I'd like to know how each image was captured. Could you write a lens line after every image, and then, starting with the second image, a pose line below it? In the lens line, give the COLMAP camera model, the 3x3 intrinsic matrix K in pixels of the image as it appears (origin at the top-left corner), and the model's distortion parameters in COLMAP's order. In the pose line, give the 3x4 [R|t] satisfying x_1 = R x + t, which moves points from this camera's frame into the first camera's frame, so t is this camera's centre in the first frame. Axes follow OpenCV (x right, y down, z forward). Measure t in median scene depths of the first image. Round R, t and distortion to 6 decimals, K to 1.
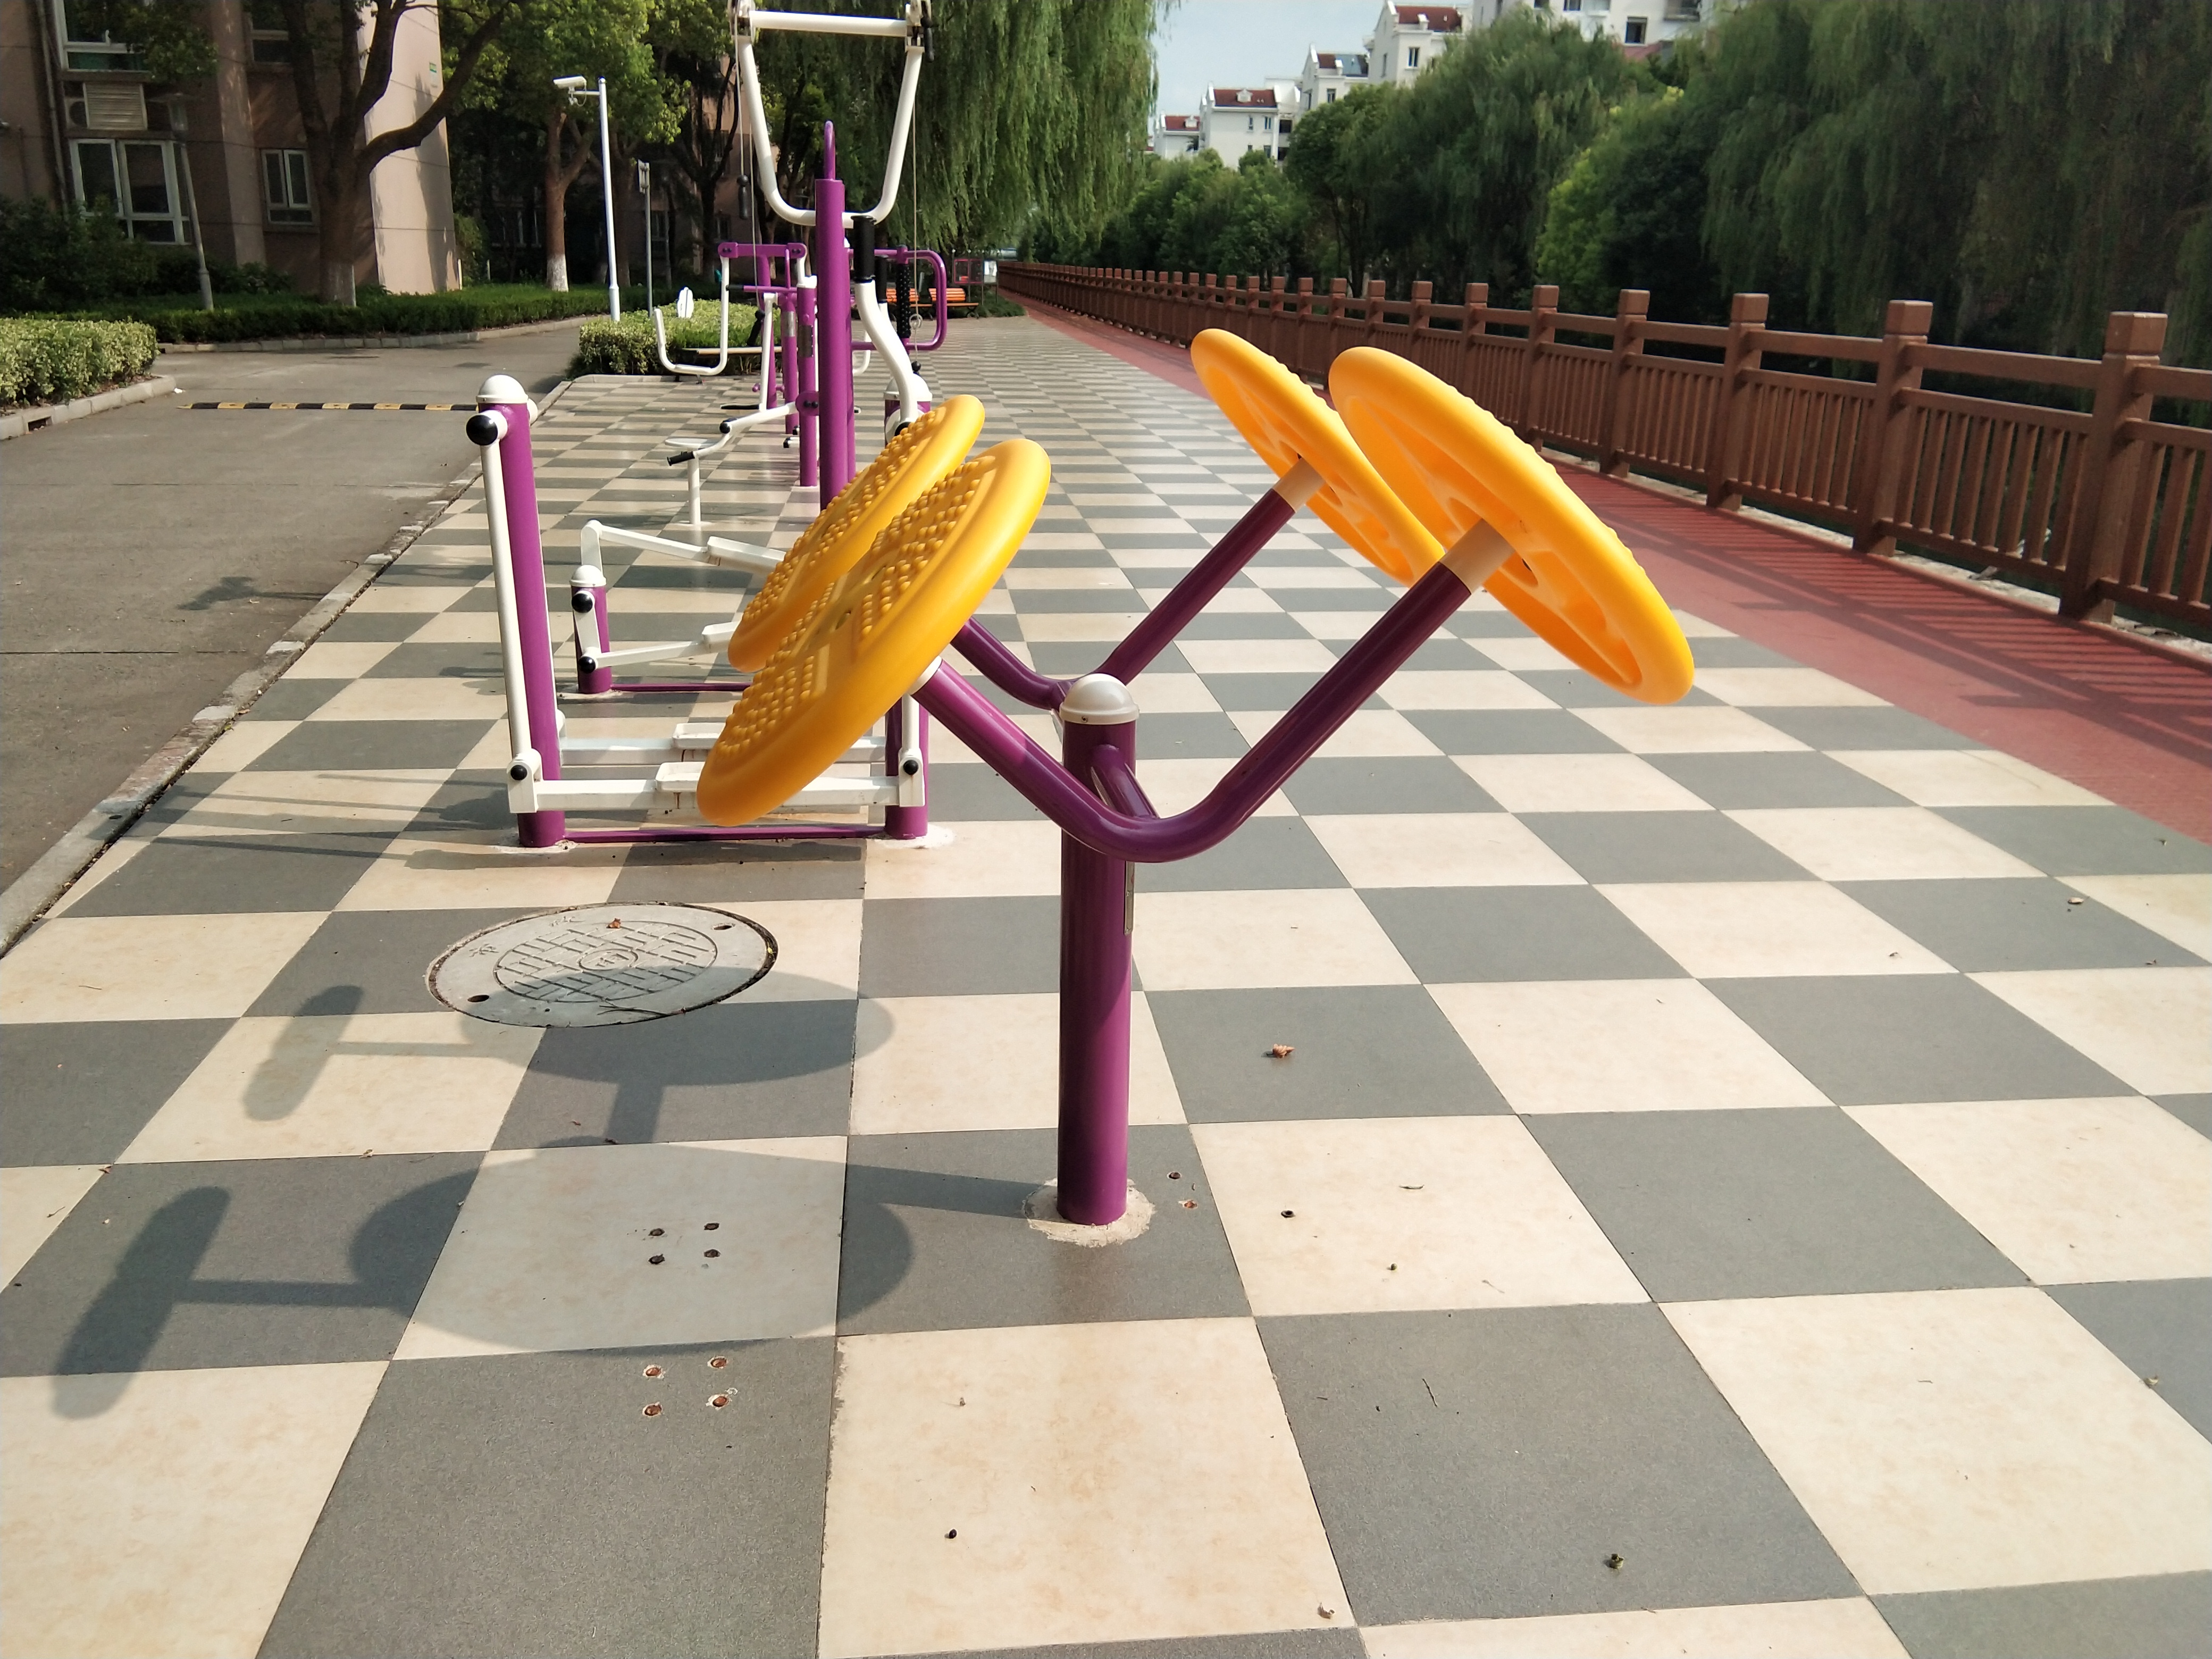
lens RADIAL K [[1797.6, 0, 1068.8], [0, 1797.6, 777.1], [0, 0, 1]] dist [0.097545, -0.158275]
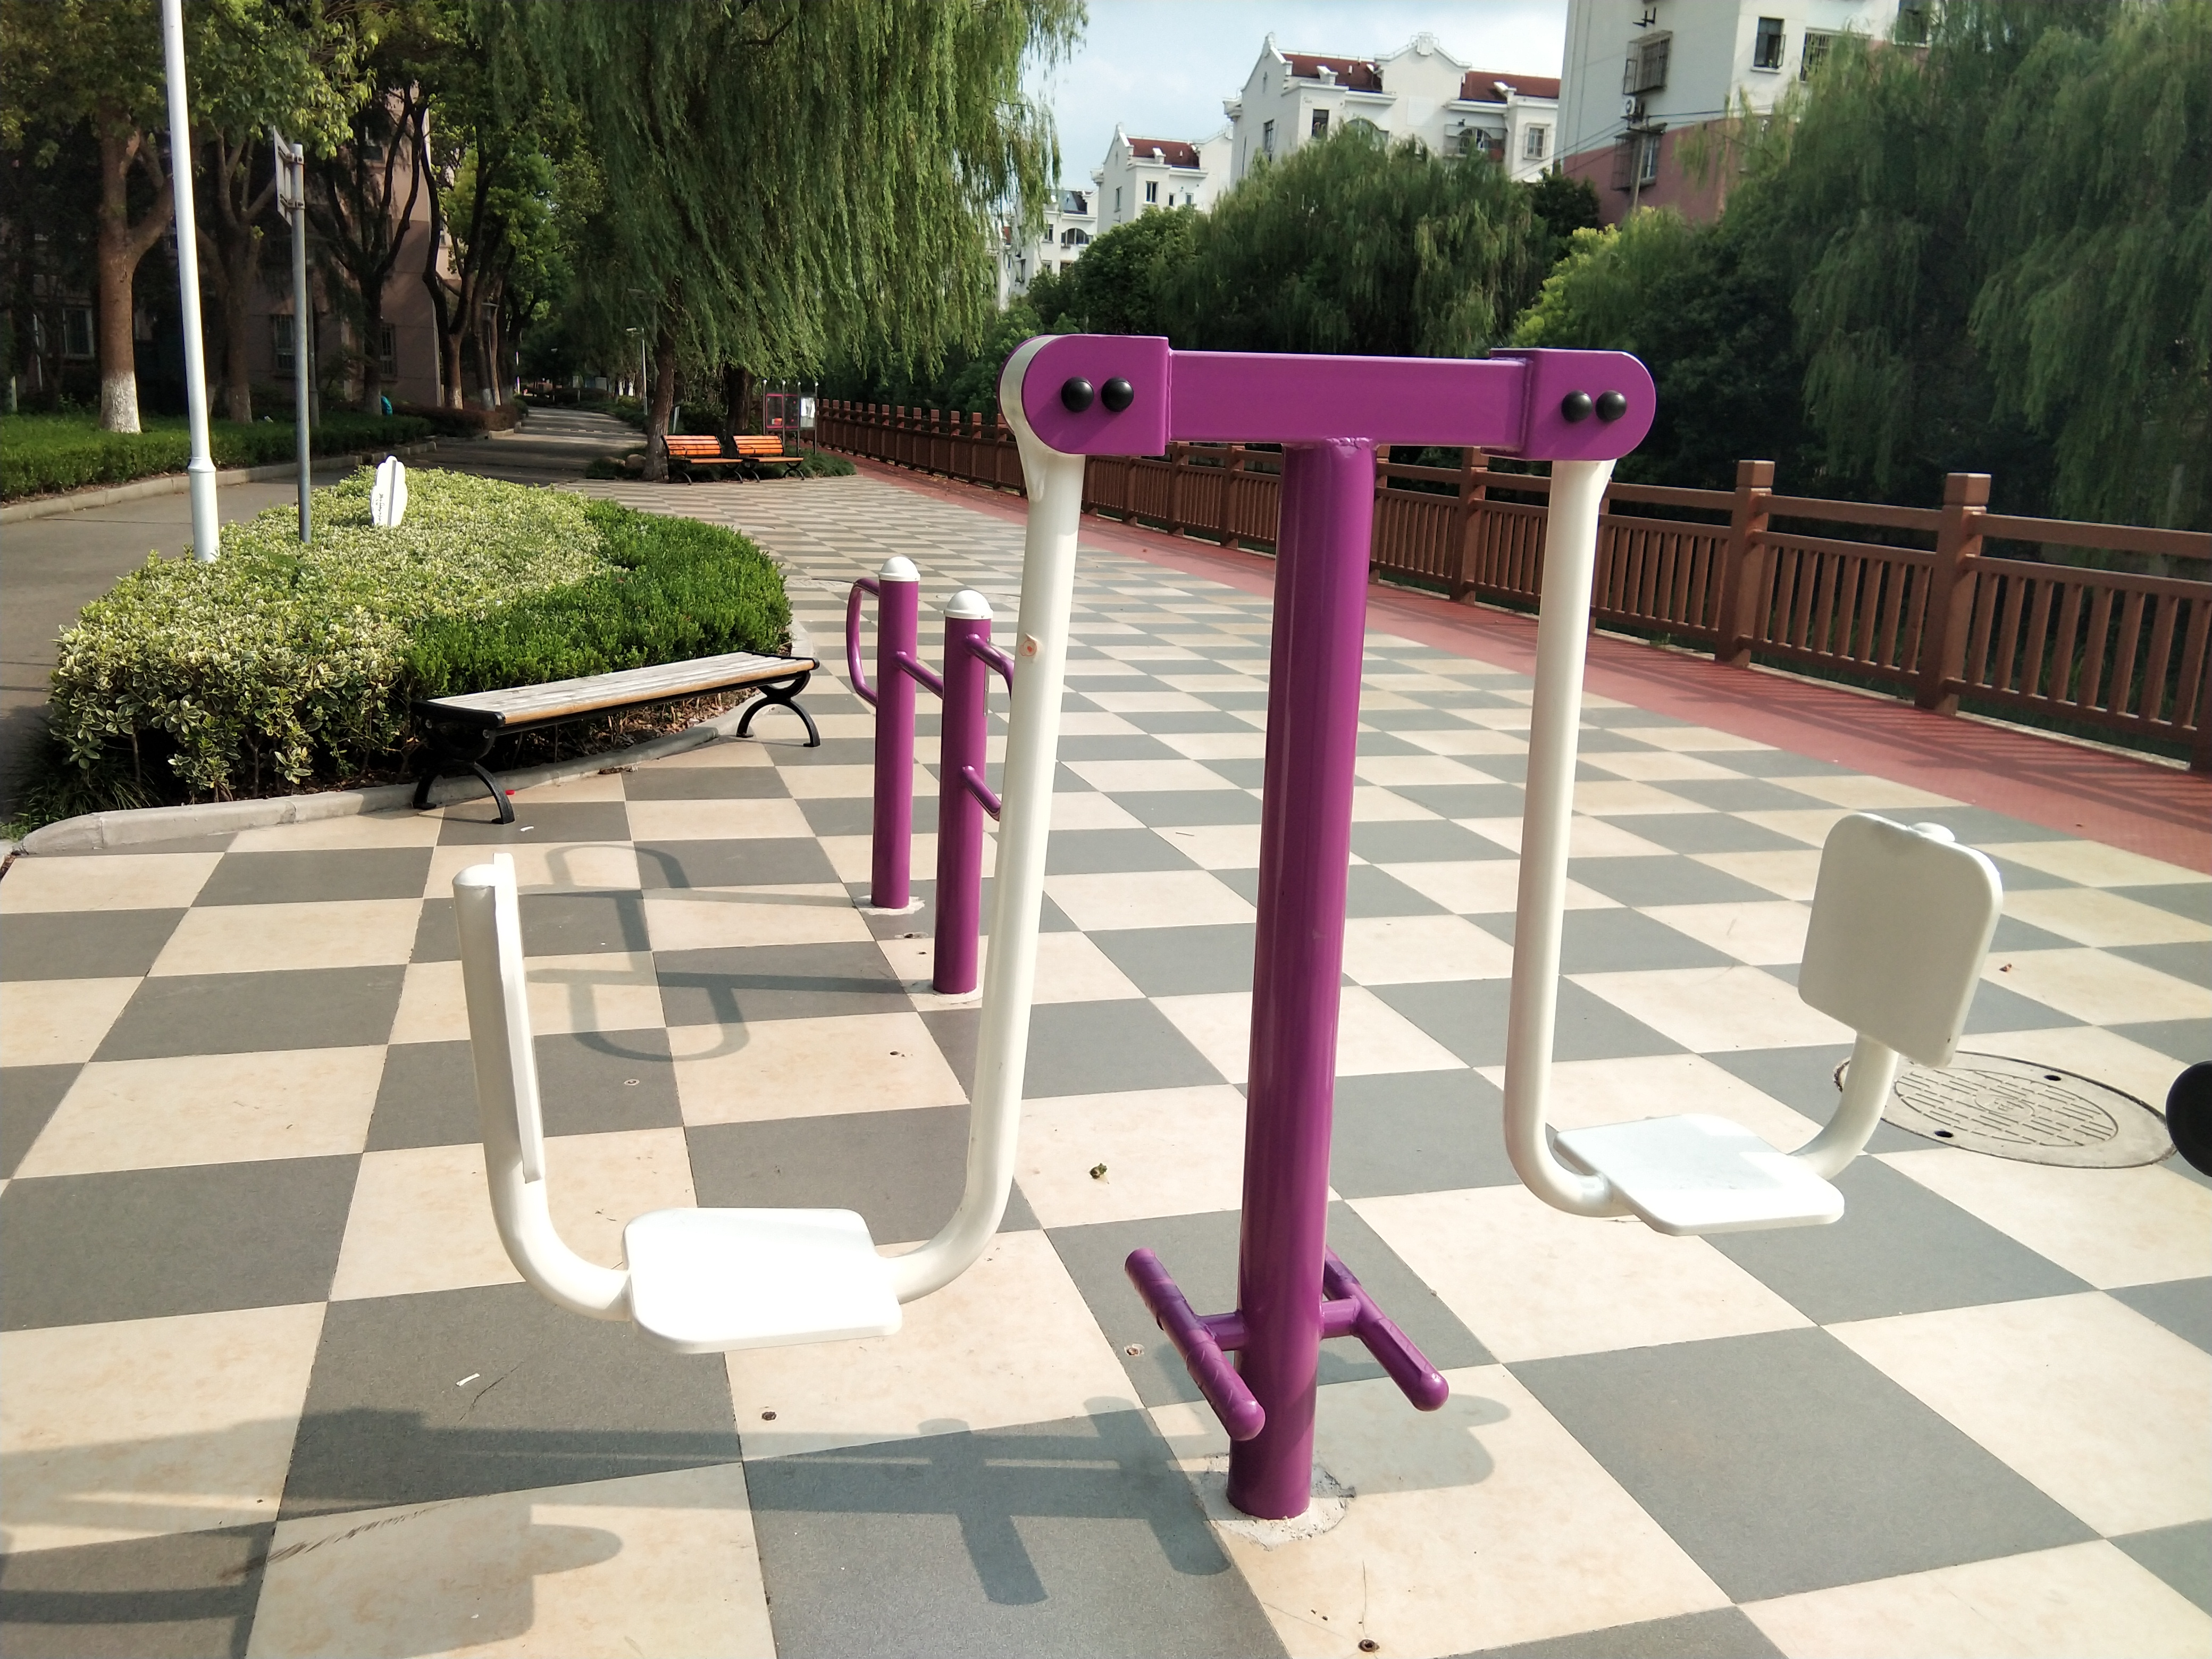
lens RADIAL K [[1797.6, 0, 1068.8], [0, 1797.6, 777.1], [0, 0, 1]] dist [0.097545, -0.158275]
pose [[0.982790, -0.012541, 0.184300, -0.098481], [0.025425, 0.997381, -0.067713, -0.118343], [-0.182968, 0.071234, 0.980535, 0.408244]]
